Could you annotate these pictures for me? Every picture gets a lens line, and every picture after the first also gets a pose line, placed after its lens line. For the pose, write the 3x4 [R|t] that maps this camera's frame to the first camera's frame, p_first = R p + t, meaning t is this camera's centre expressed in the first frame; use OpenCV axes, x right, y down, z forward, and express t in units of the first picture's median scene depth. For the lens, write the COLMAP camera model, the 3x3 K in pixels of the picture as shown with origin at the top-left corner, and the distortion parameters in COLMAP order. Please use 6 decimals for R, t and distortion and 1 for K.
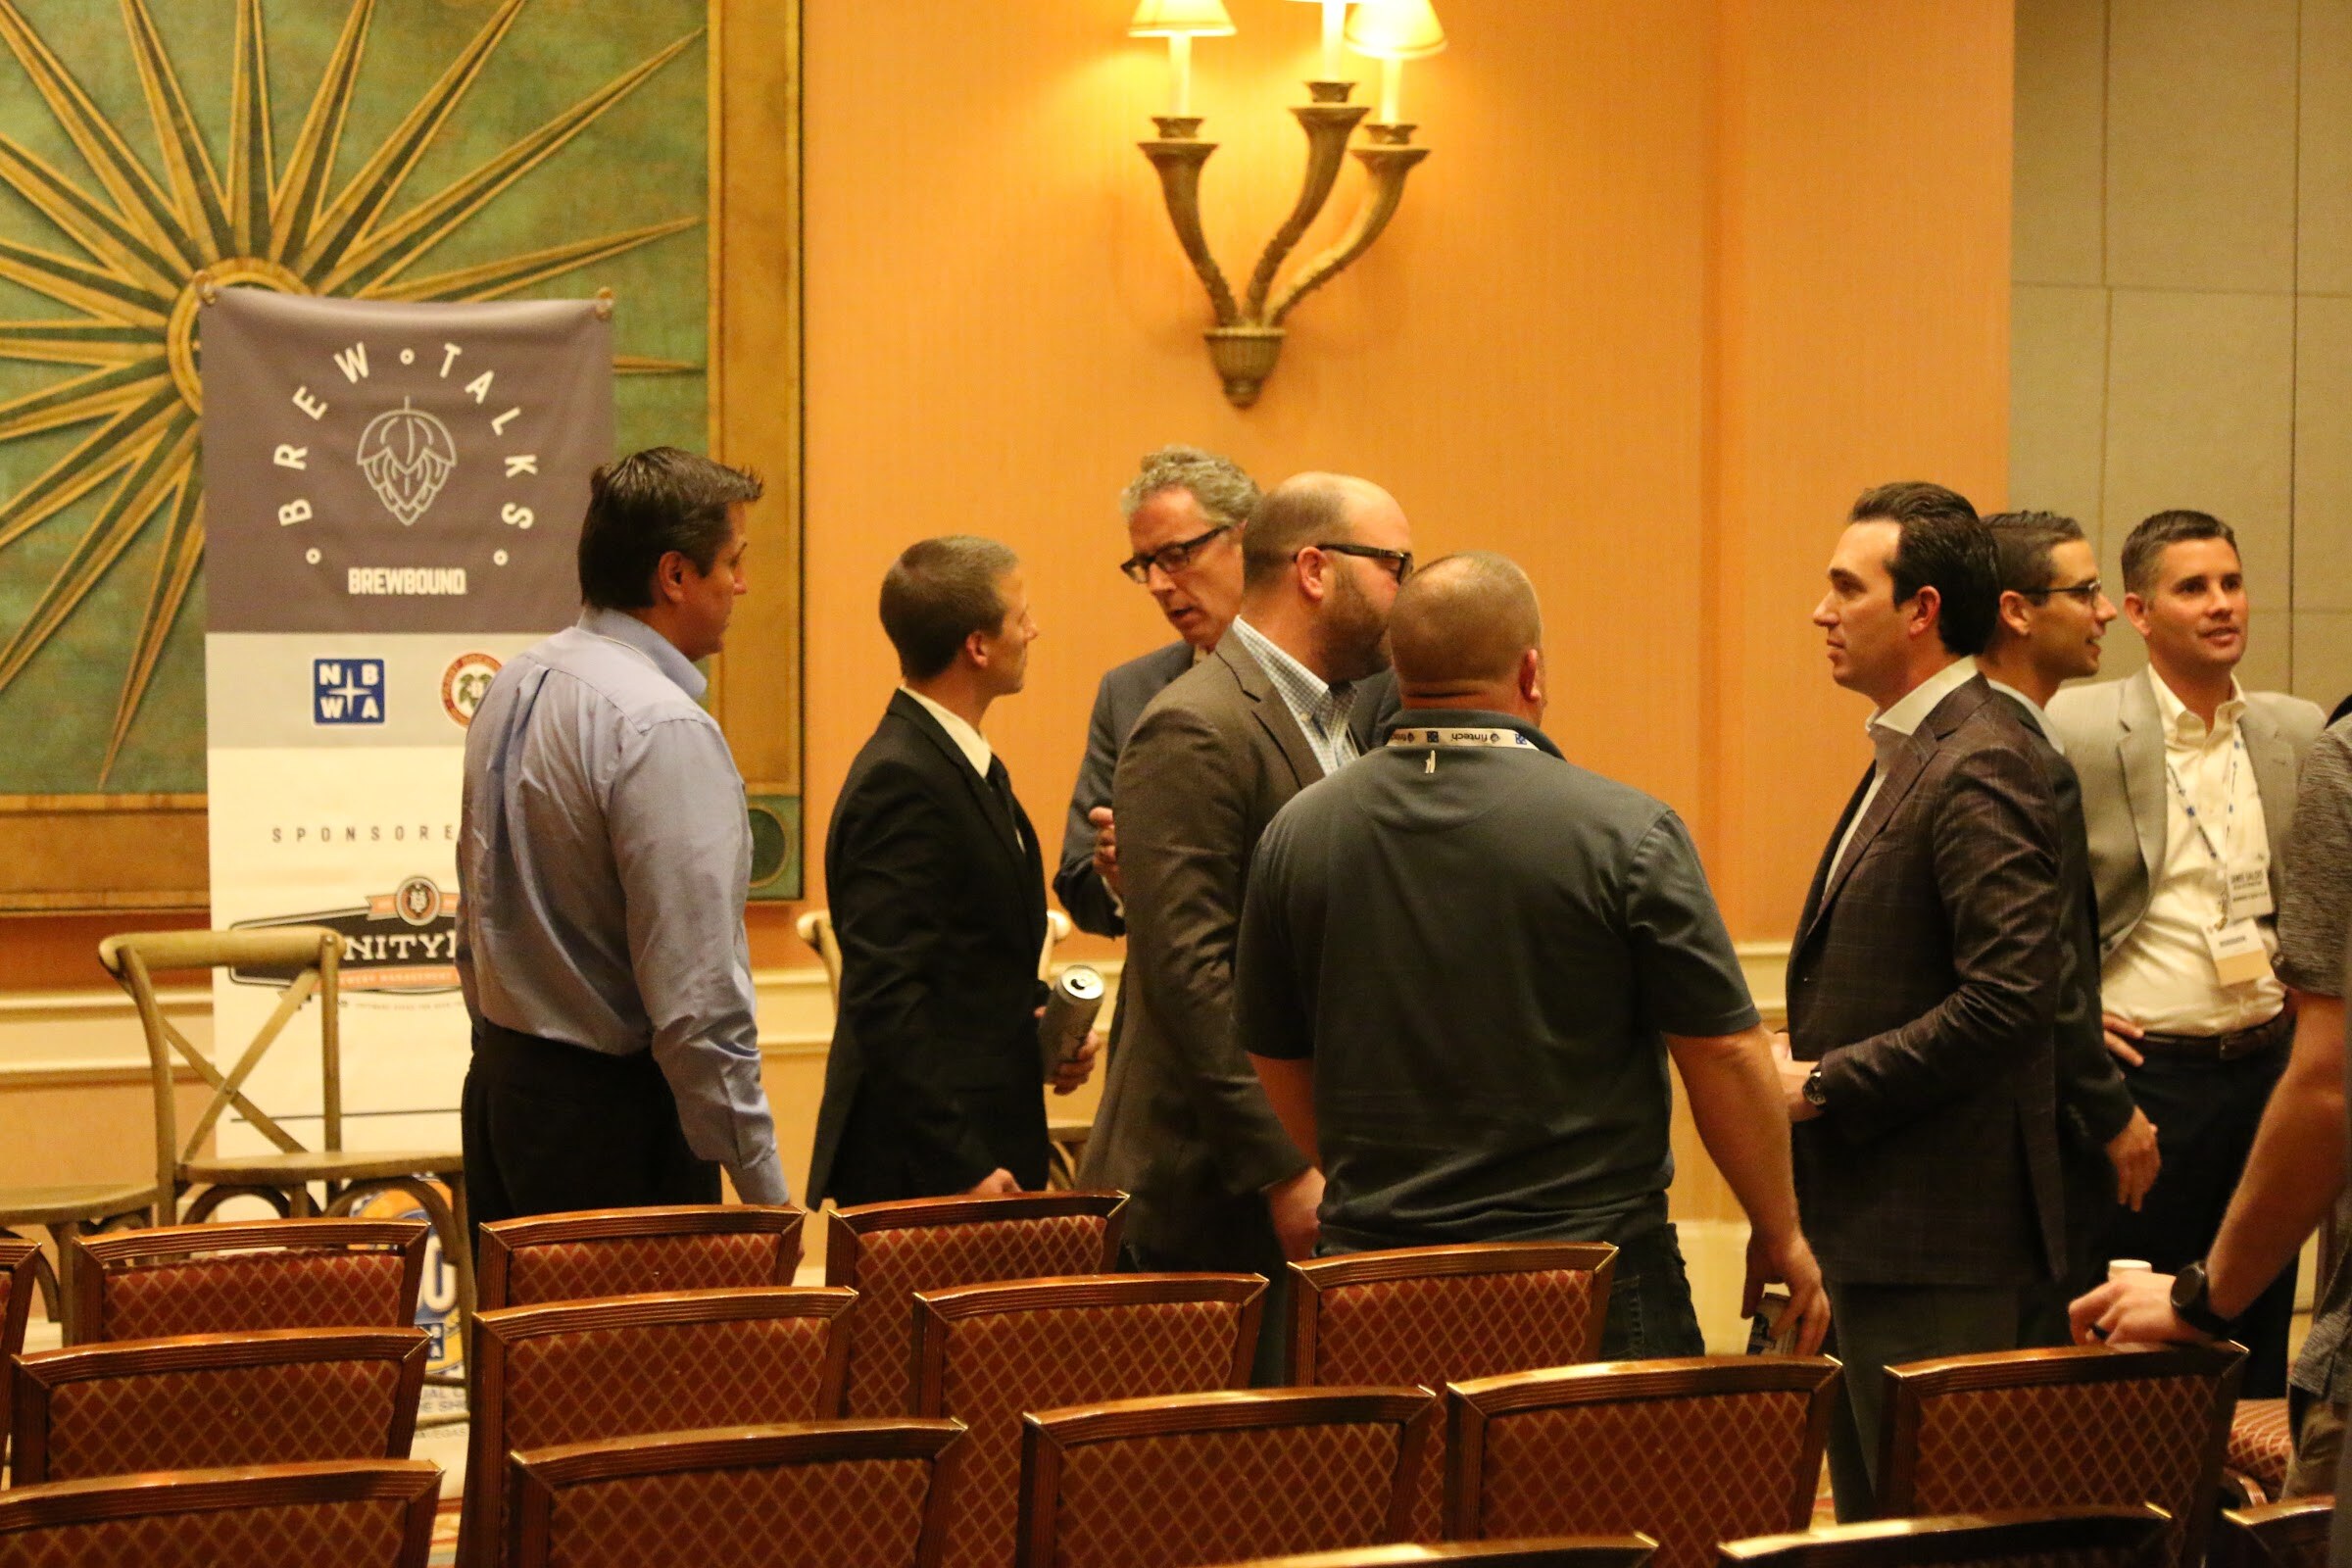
lens RADIAL K [[6897.1, 0, 1176.0], [0, 6897.1, 784.0], [0, 0, 1]] dist [0.269361, -0.341154]
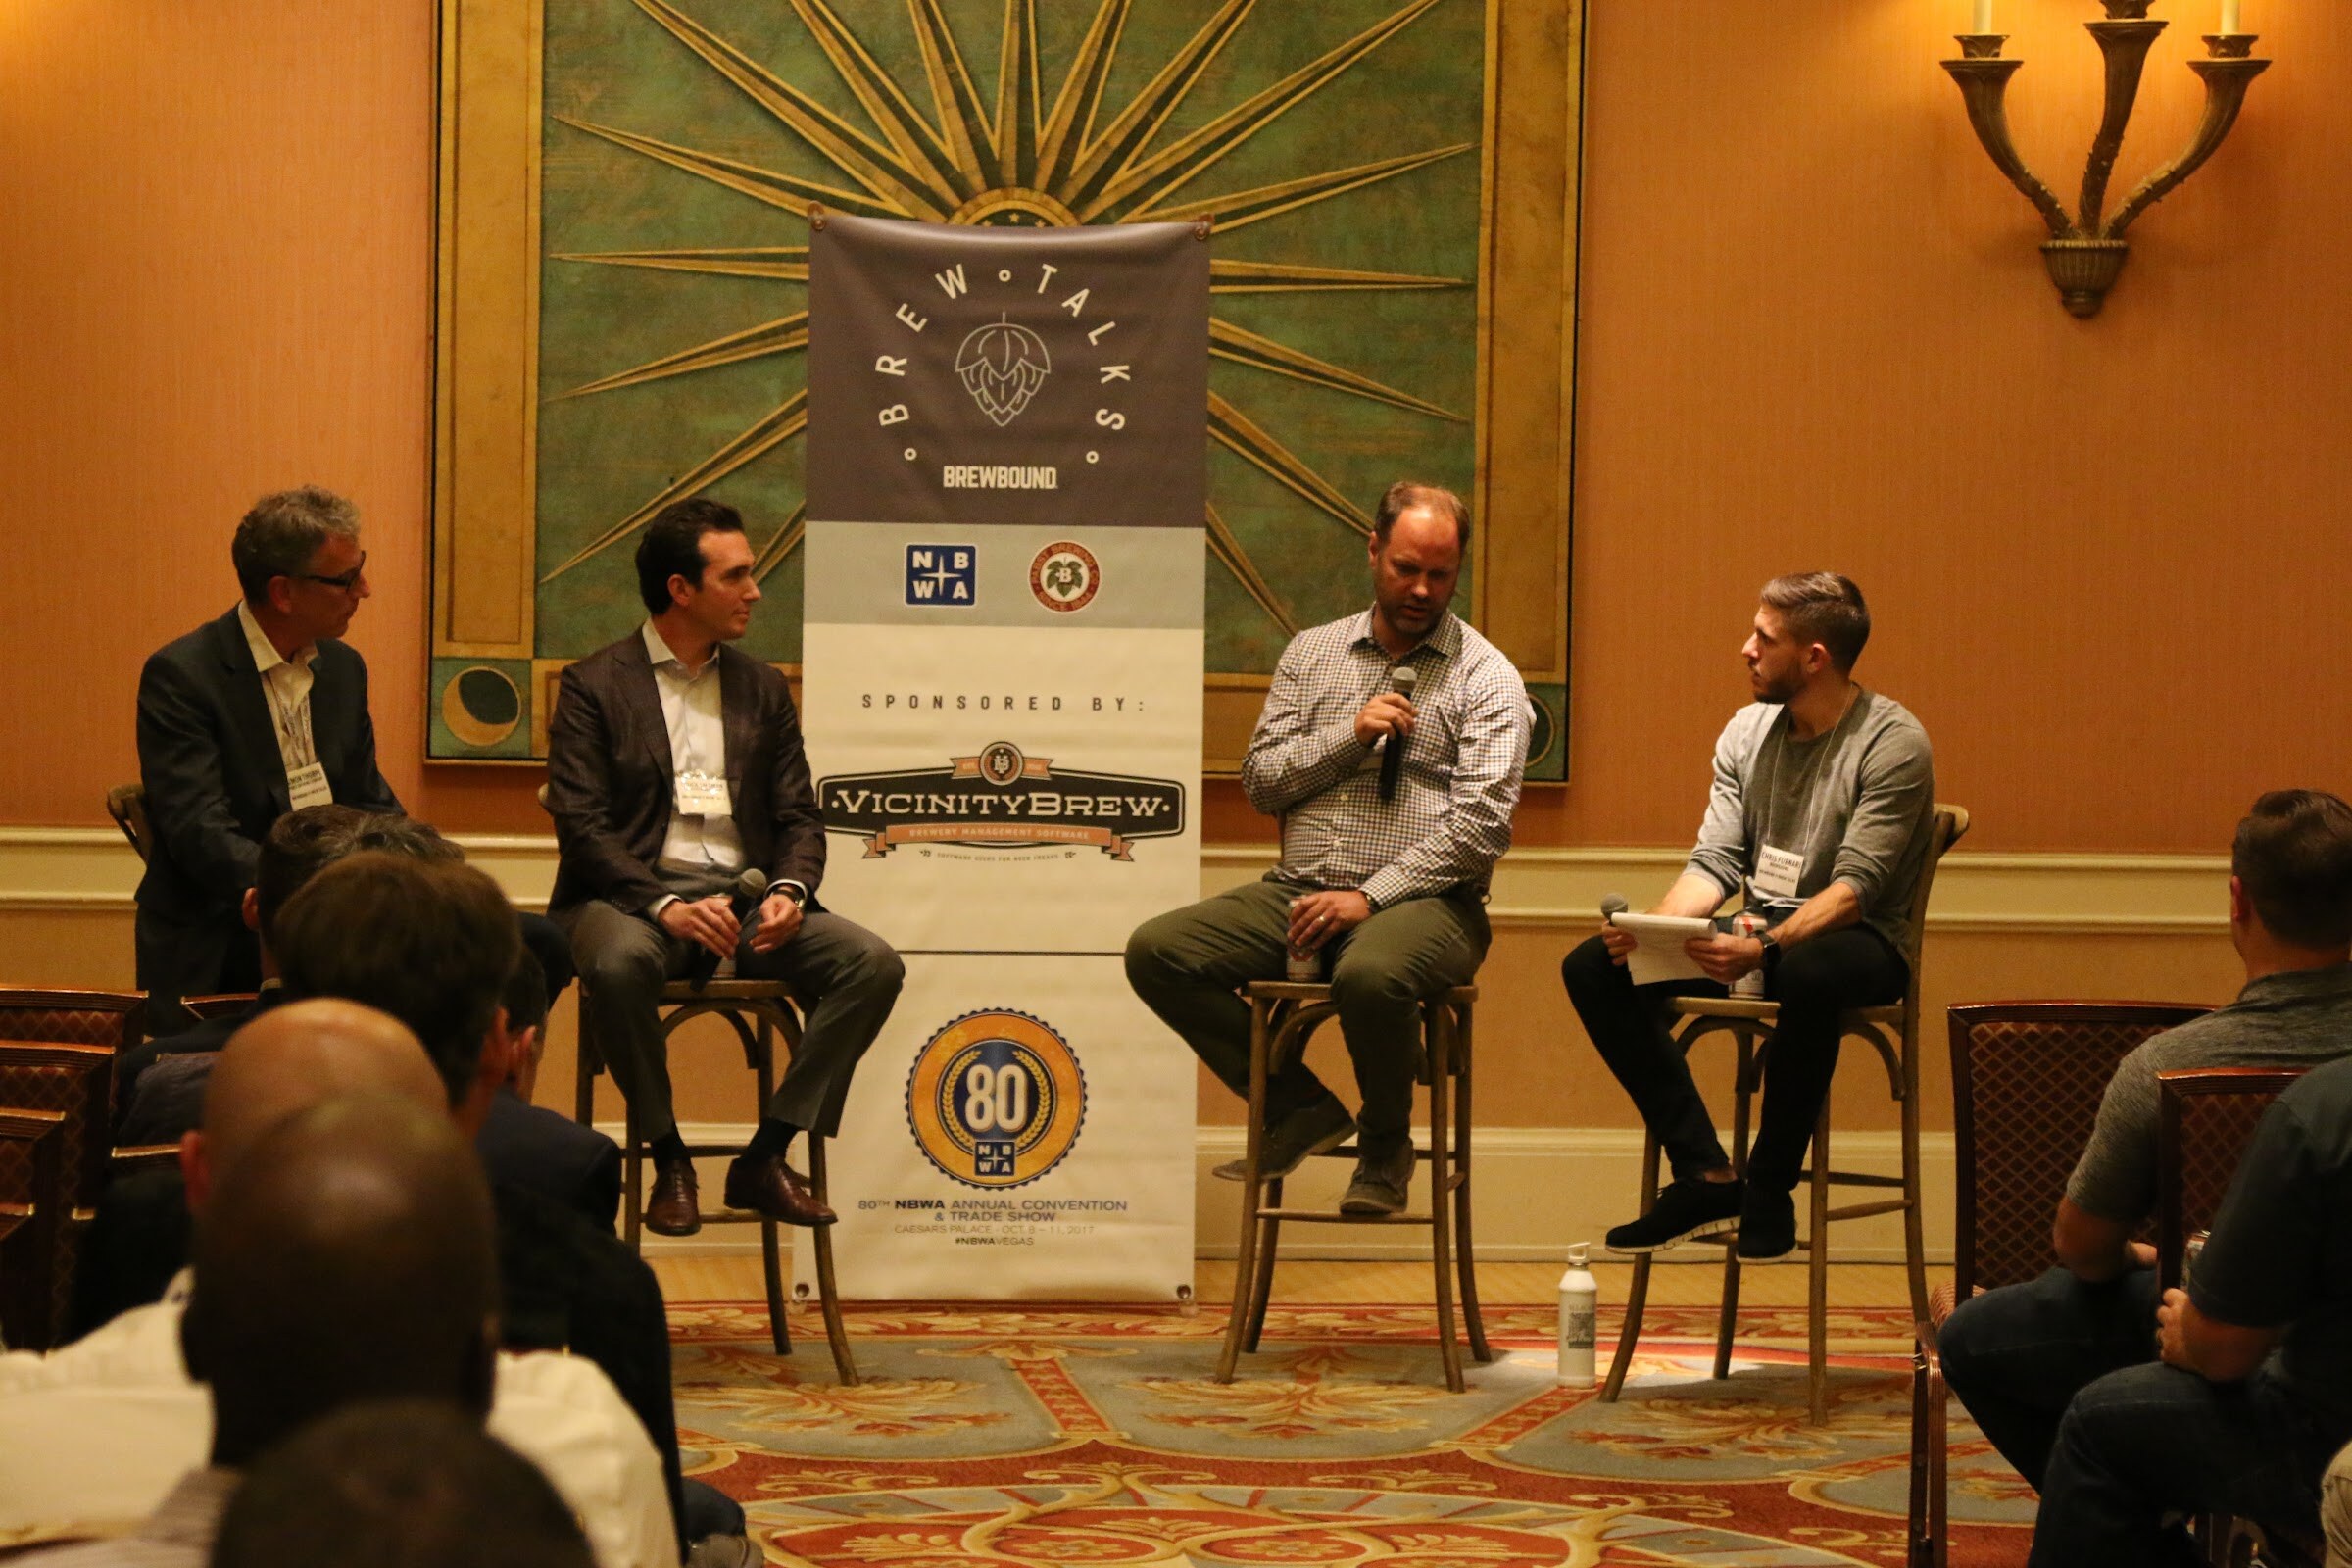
lens RADIAL K [[6278.3, 0, 1176.0], [0, 6278.3, 784.0], [0, 0, 1]] dist [0.217939, 0.744191]
pose [[0.892801, 0.031434, -0.449352, 0.370875], [-0.022648, 0.999433, 0.024915, -0.005749], [0.449881, -0.012067, 0.893007, 0.107975]]
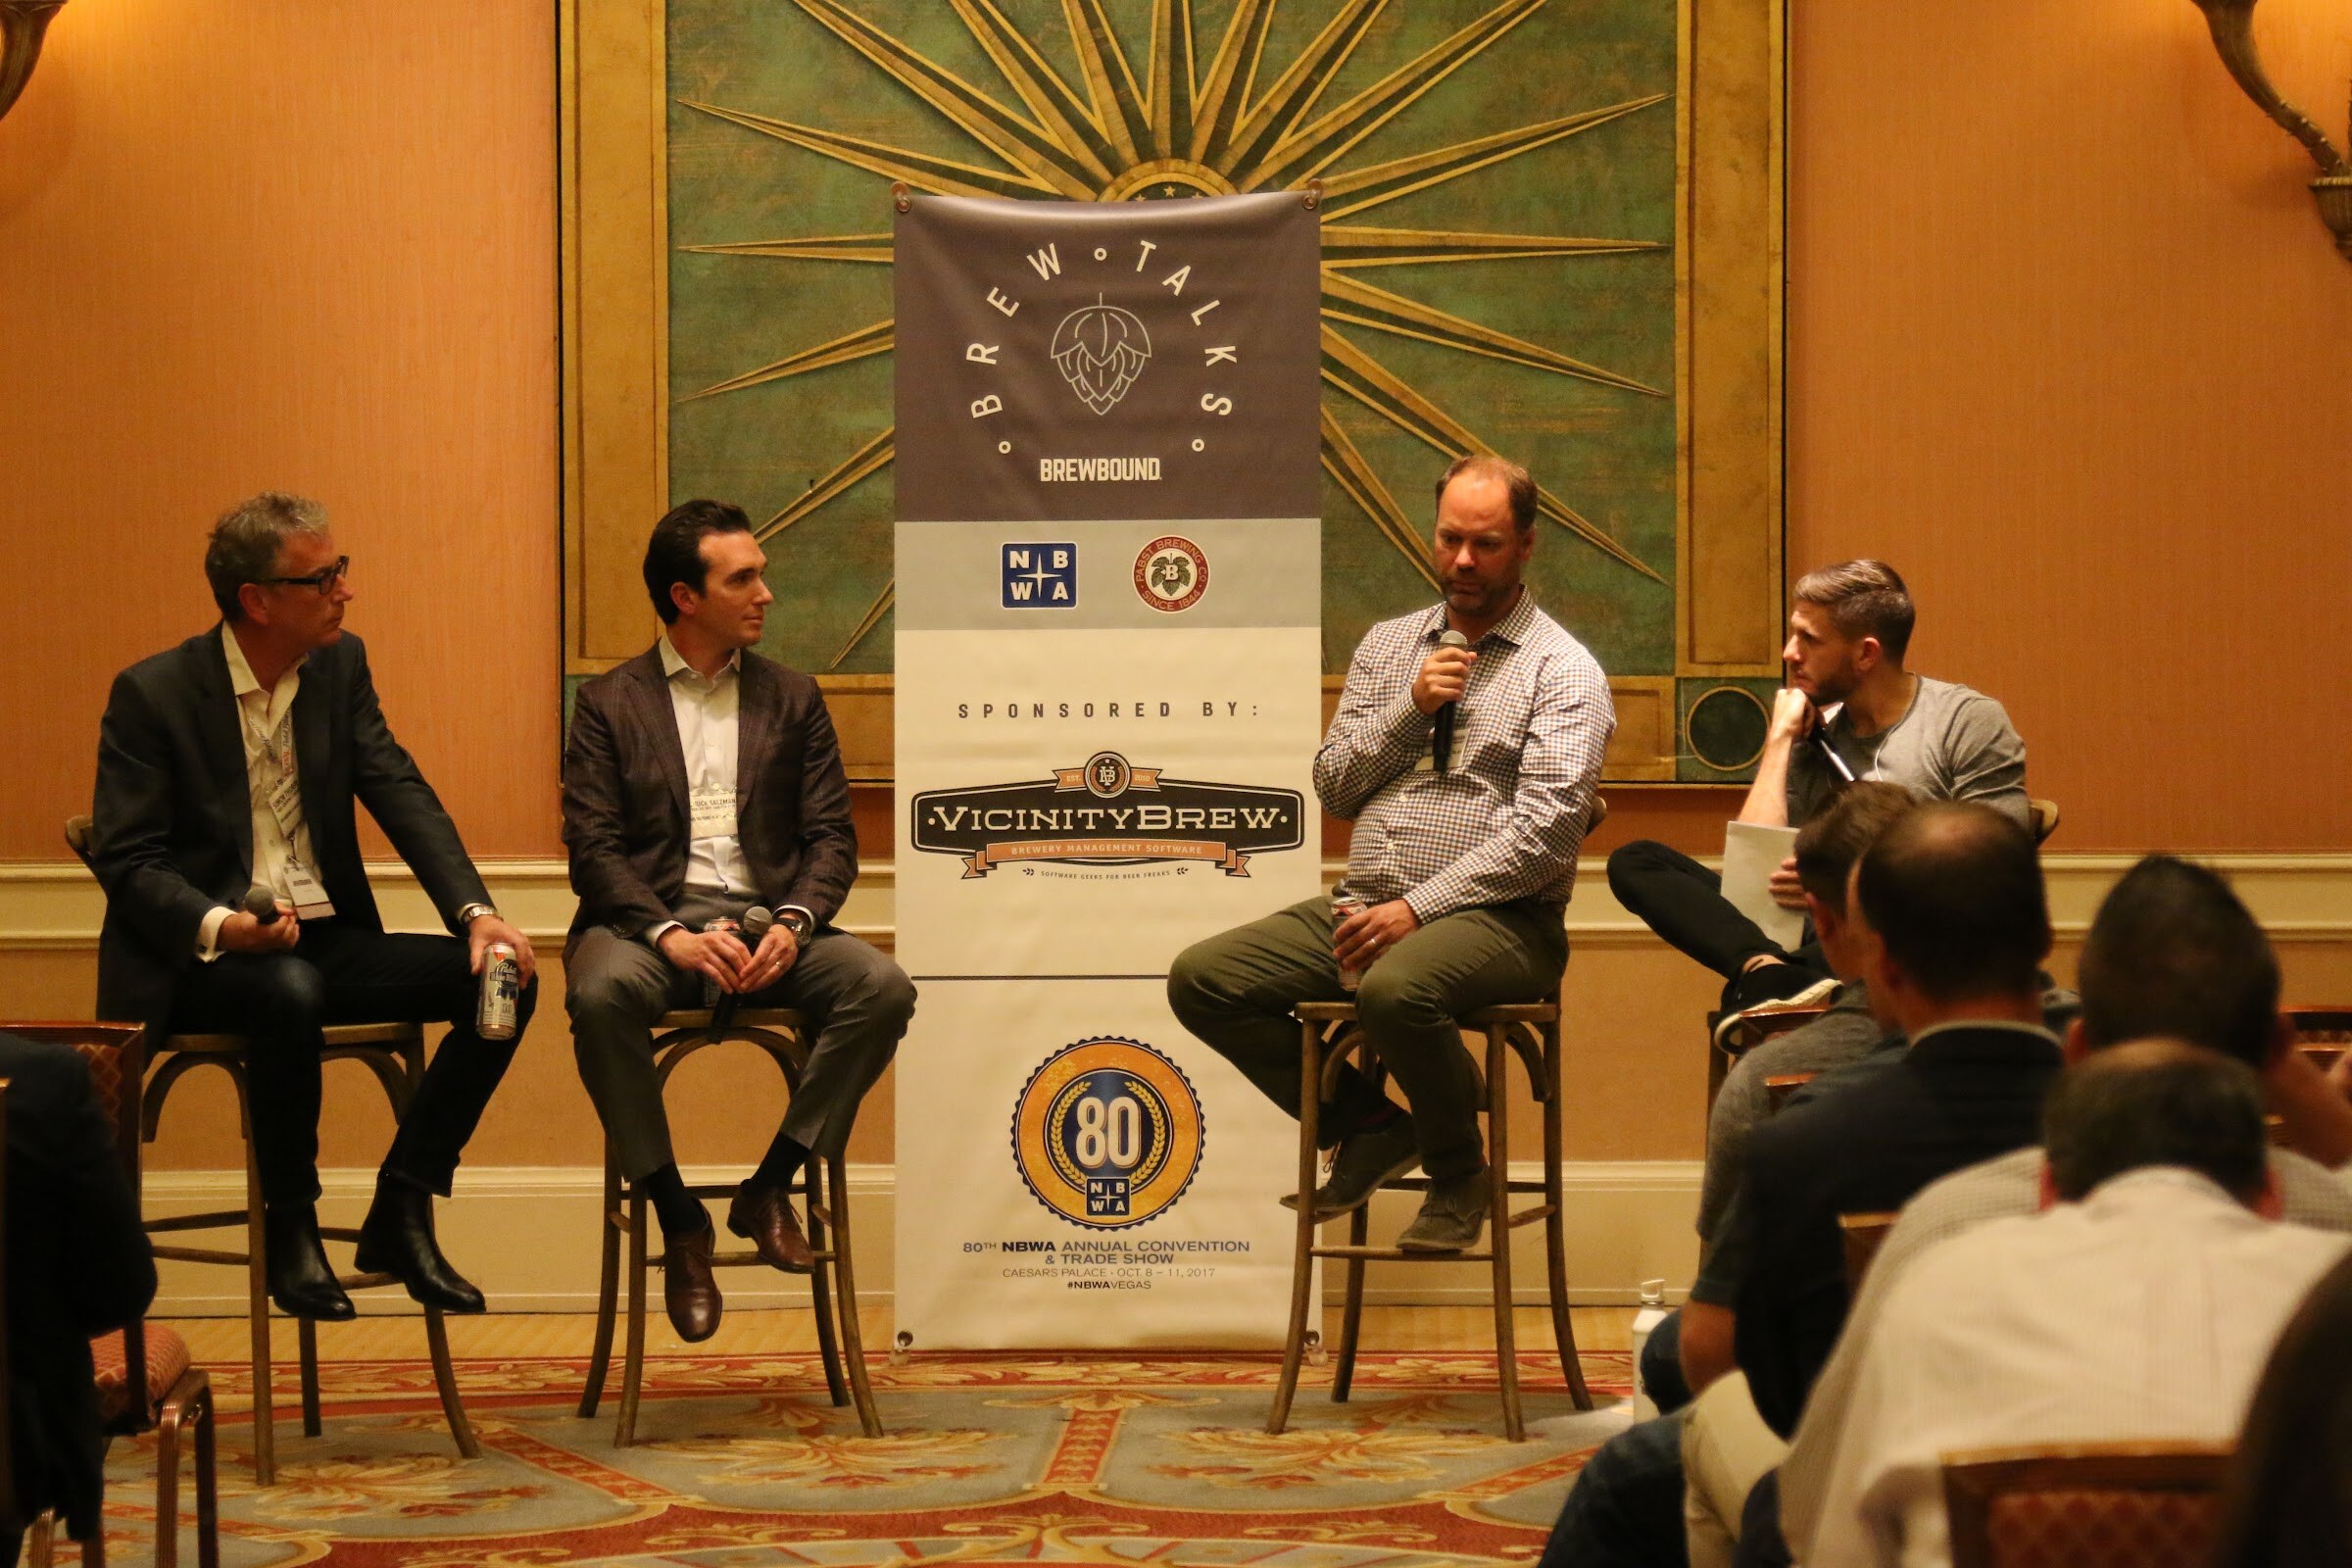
lens RADIAL K [[6897.1, 0, 1176.0], [0, 6897.1, 784.0], [0, 0, 1]] dist [0.269361, -0.341154]
pose [[0.812521, 0.012970, -0.582788, 0.506050], [-0.000047, 0.999754, 0.022185, -0.004912], [0.582932, -0.017998, 0.812321, 0.159682]]
